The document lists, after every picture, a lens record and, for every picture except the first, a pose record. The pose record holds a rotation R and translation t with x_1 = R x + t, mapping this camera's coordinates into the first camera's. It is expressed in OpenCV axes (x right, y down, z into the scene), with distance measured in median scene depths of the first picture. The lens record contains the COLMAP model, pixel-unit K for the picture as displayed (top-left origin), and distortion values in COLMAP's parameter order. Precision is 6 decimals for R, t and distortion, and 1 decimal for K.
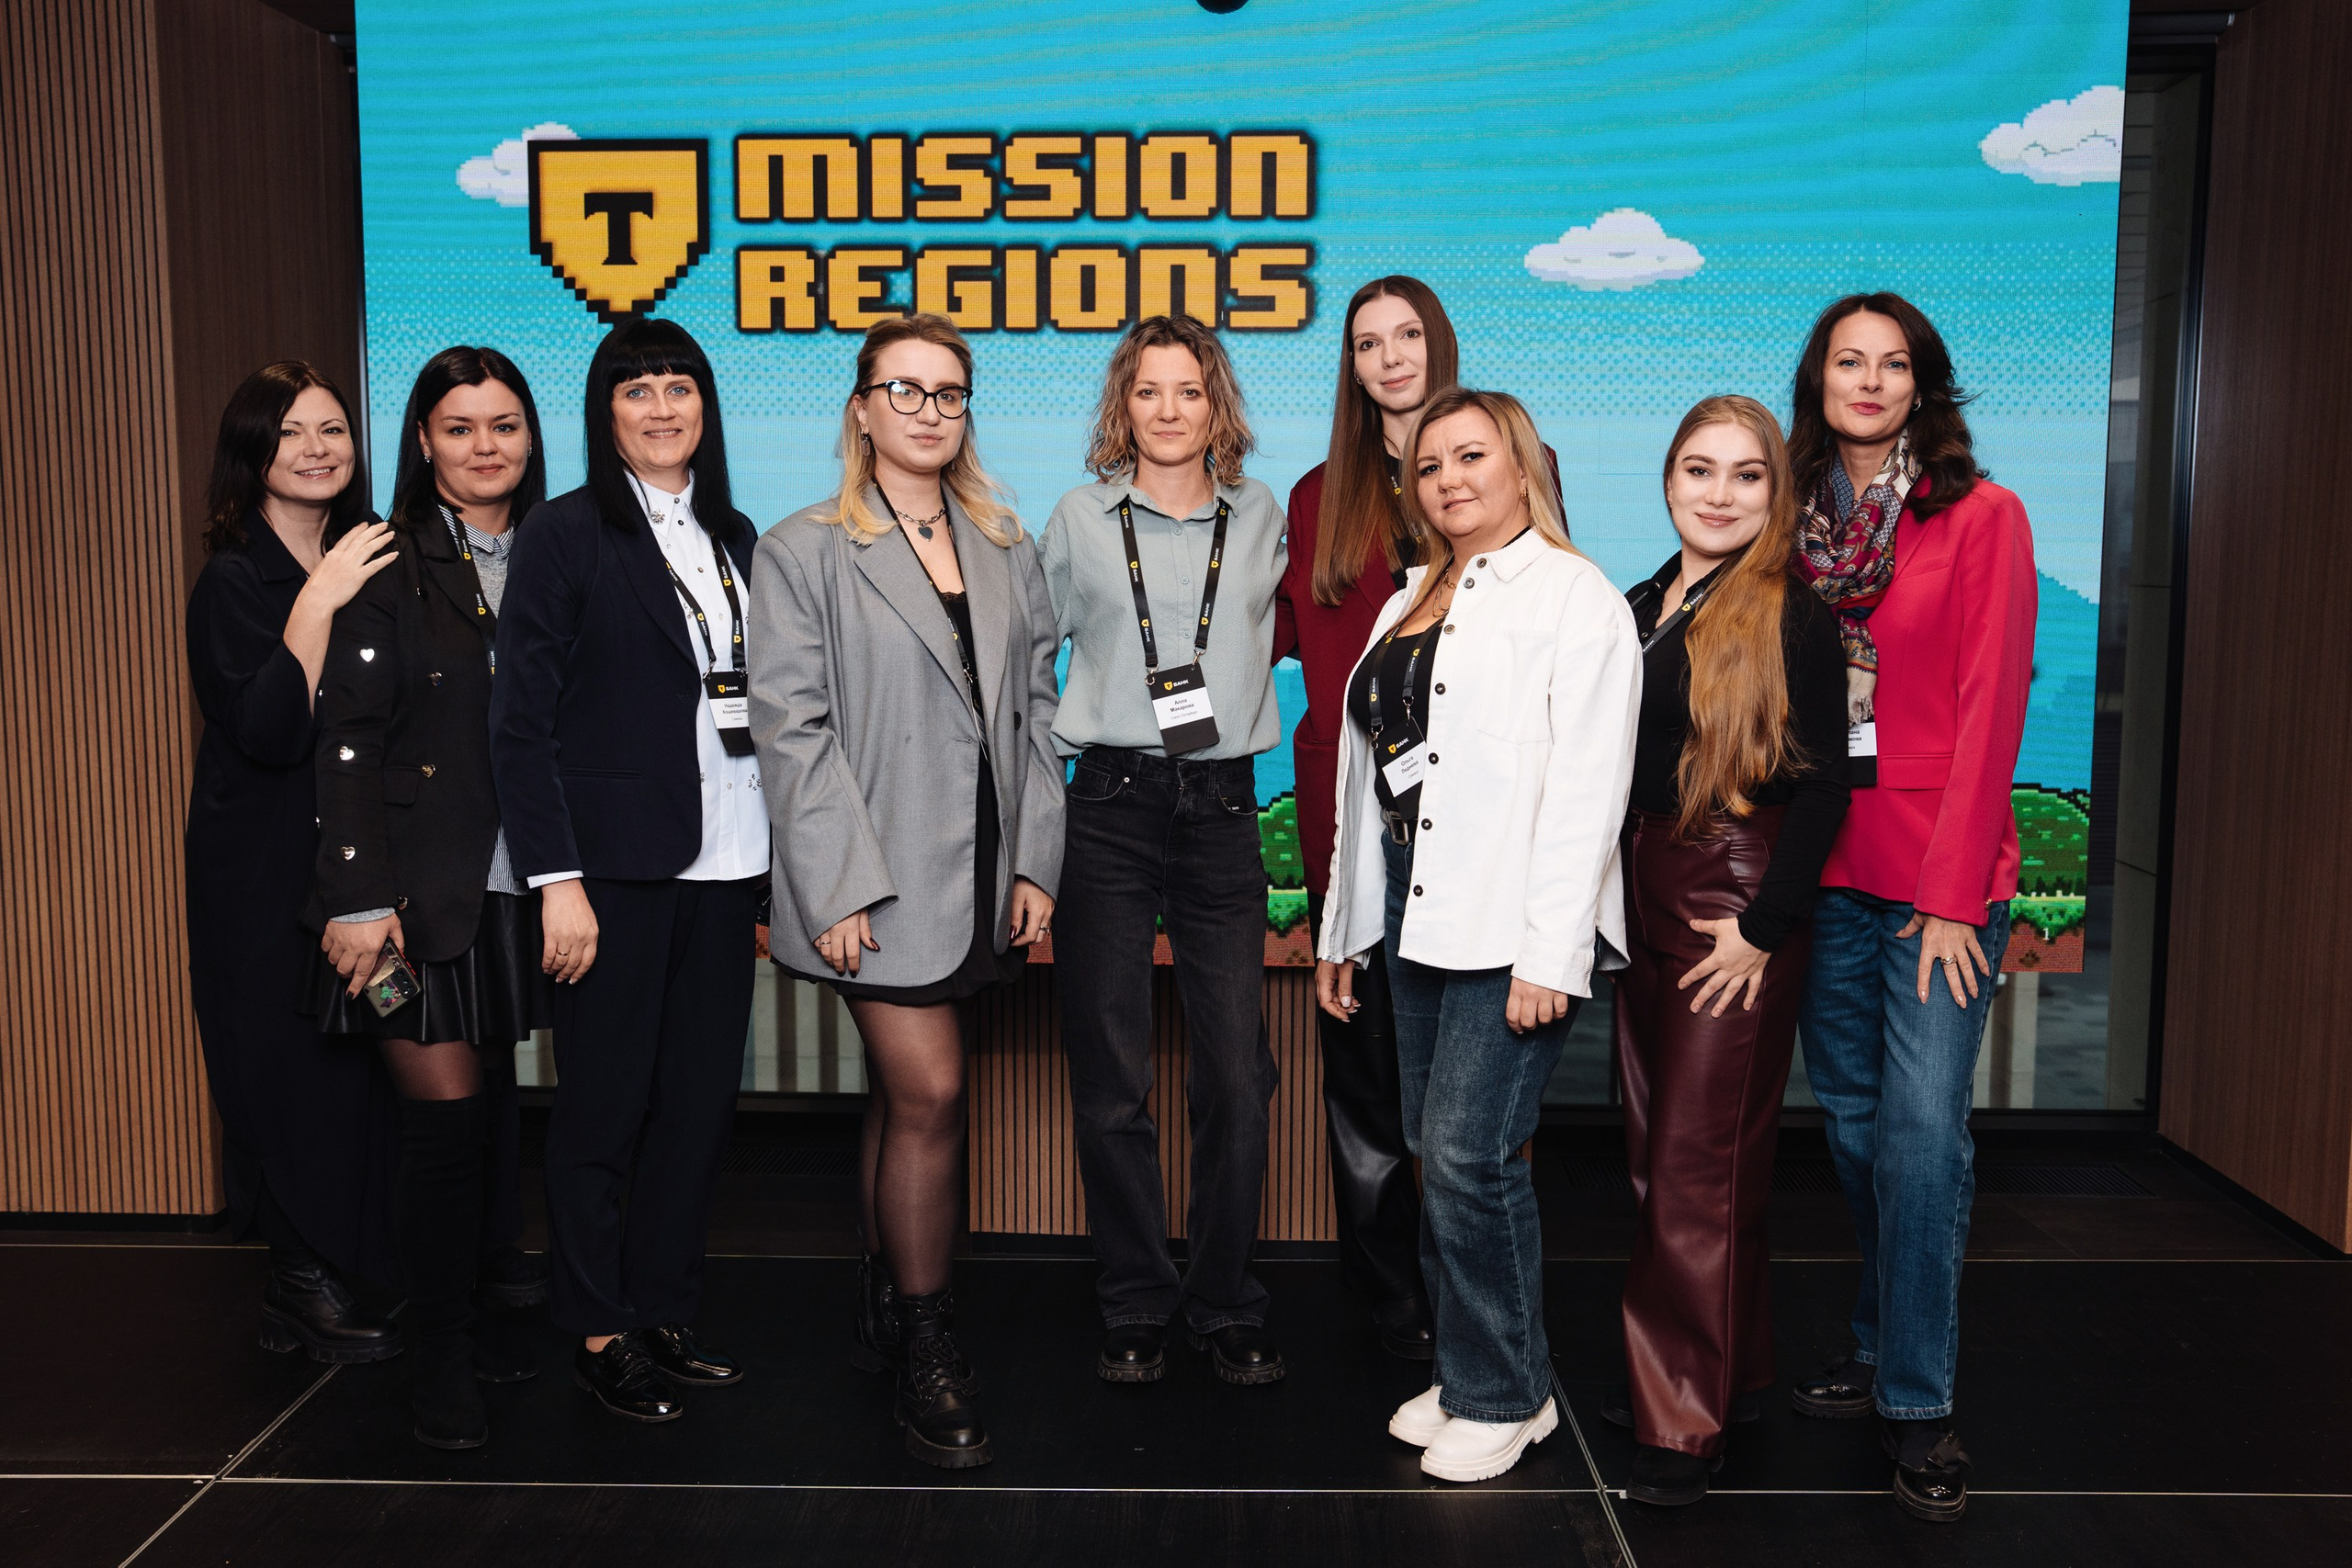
lens RADIAL K [[2148.7, 0, 1161.2], [0, 2148.7, 782.4], [0, 0, 1]] dist [-0.060507, 0.126699]
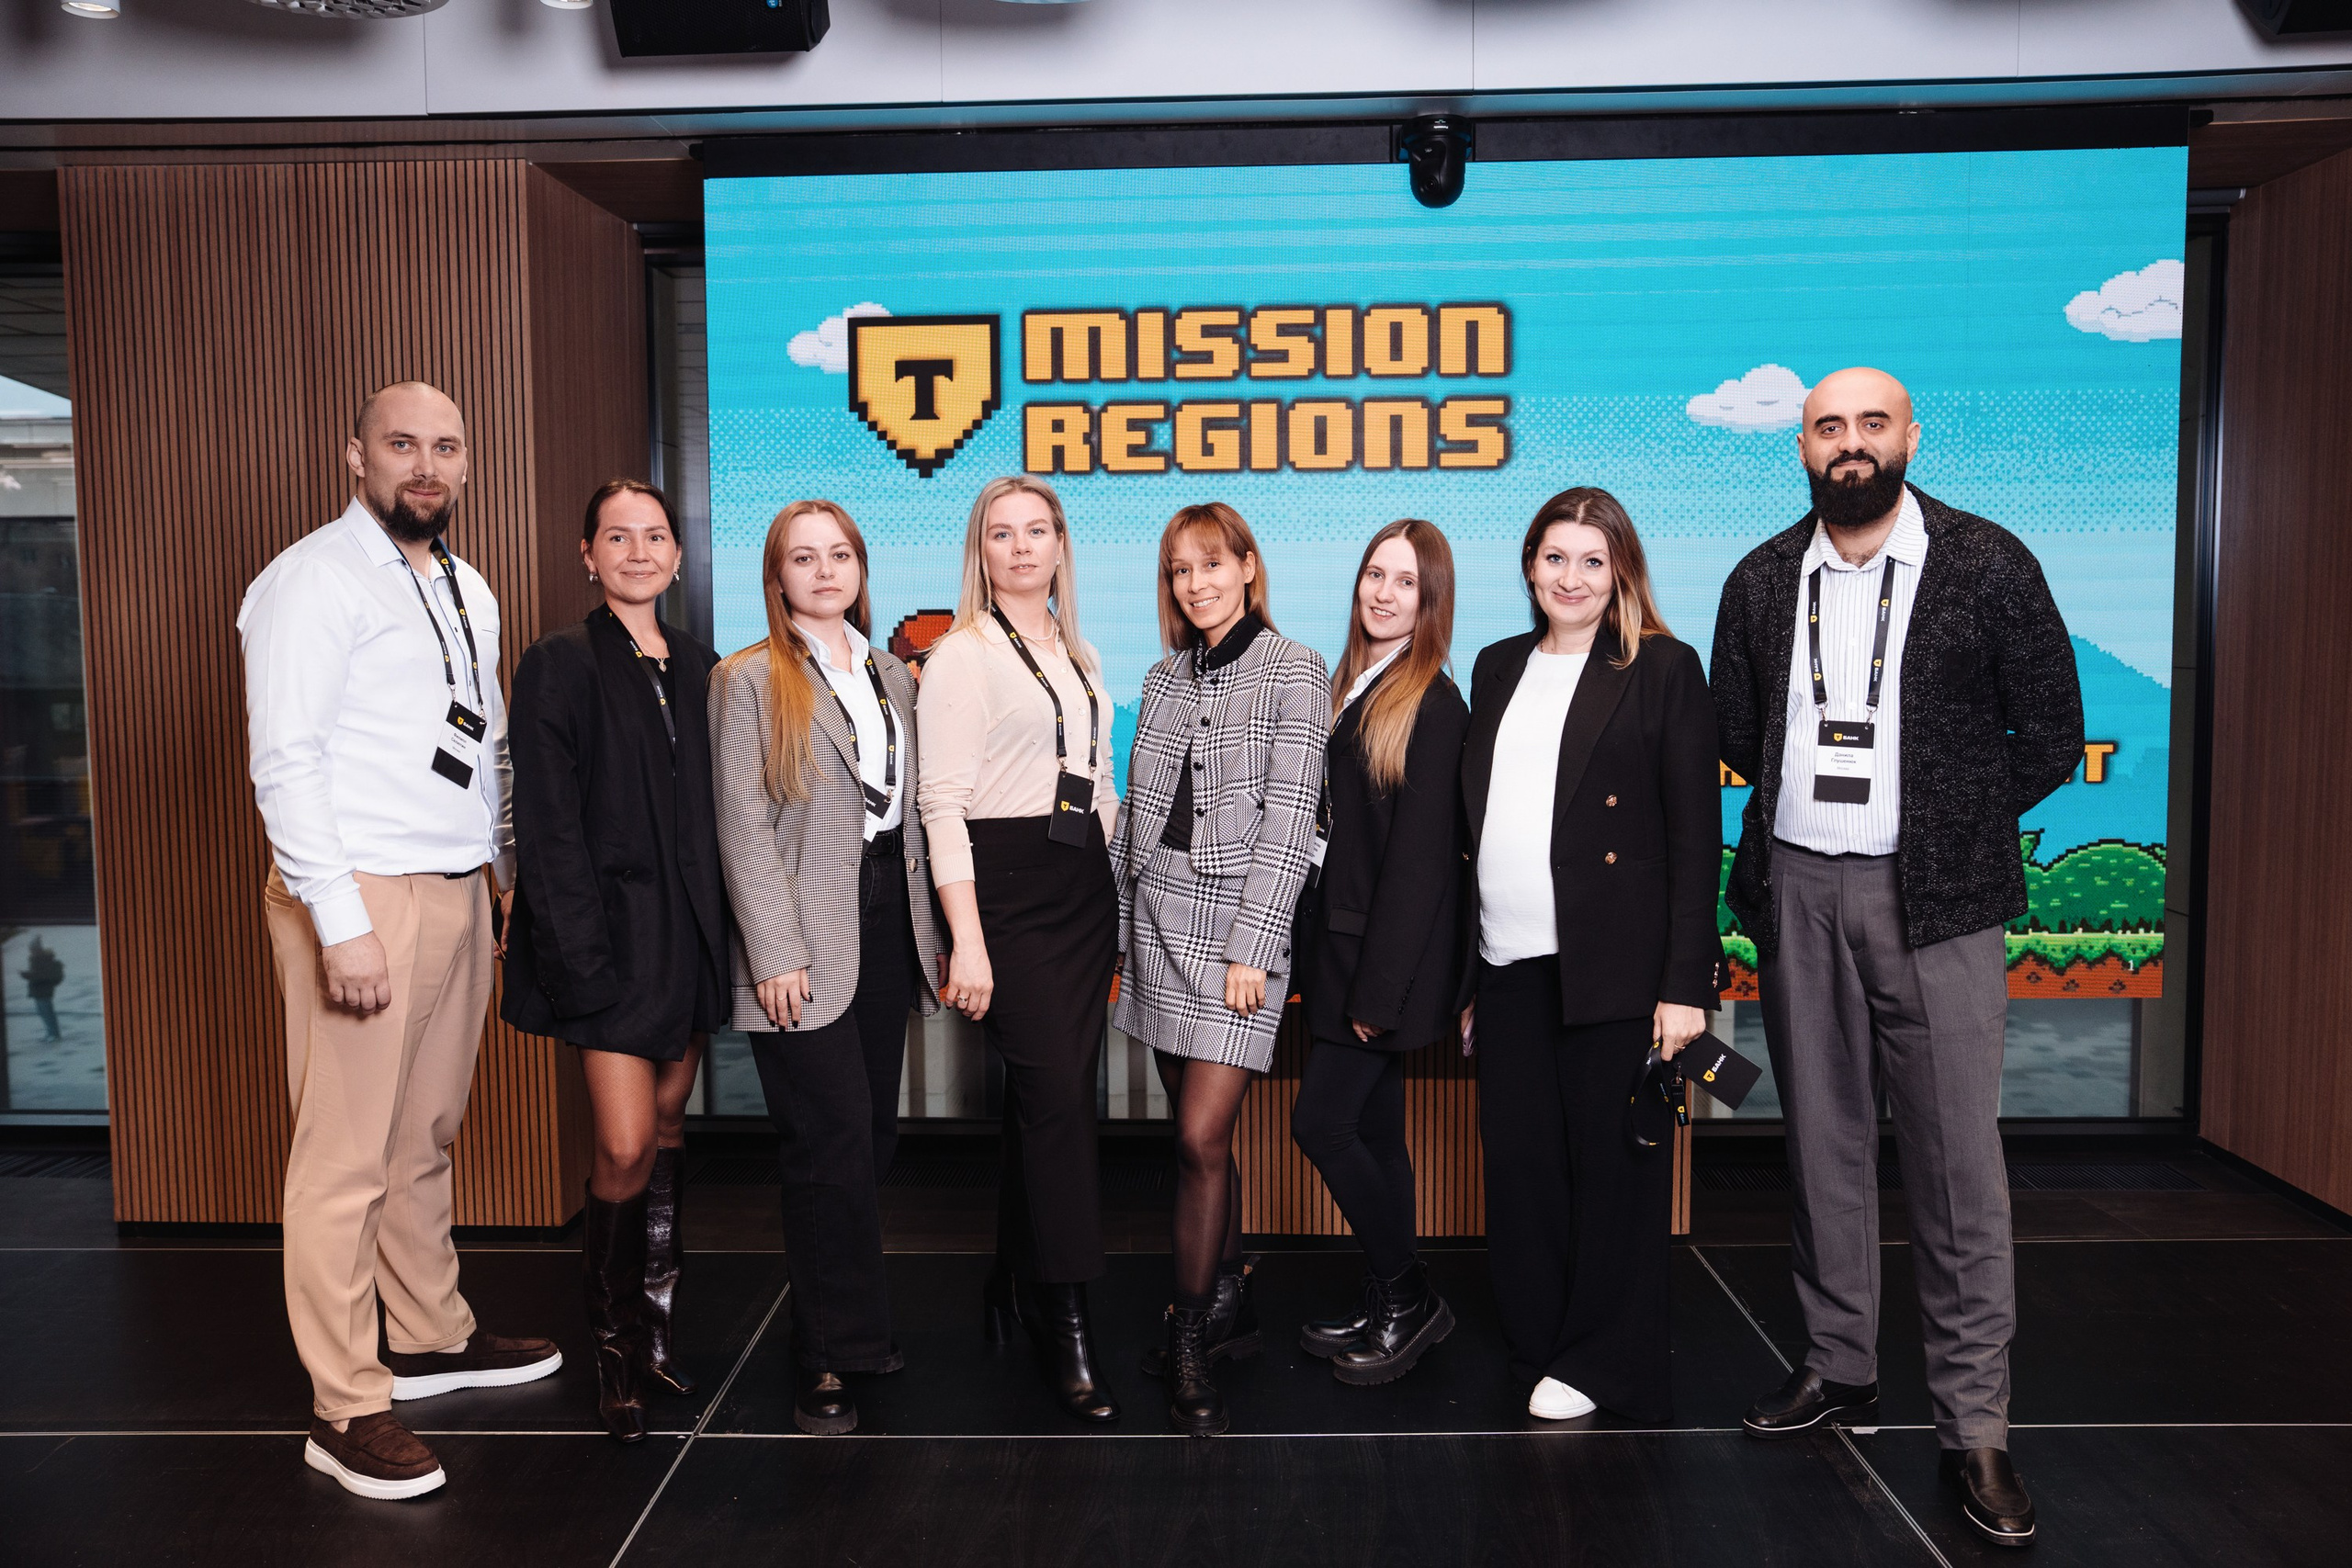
lens RADIAL K [[1940.5, 0, 1179.3], [0, 1940.5, 786.4], [0, 0, 1]] dist [-0.077104, 0.124823]
pose [[0.999912, -0.013140, -0.001823, -0.113872], [0.013081, 0.999481, -0.029428, -0.004277], [0.002209, 0.029401, 0.999565, -0.072675]]
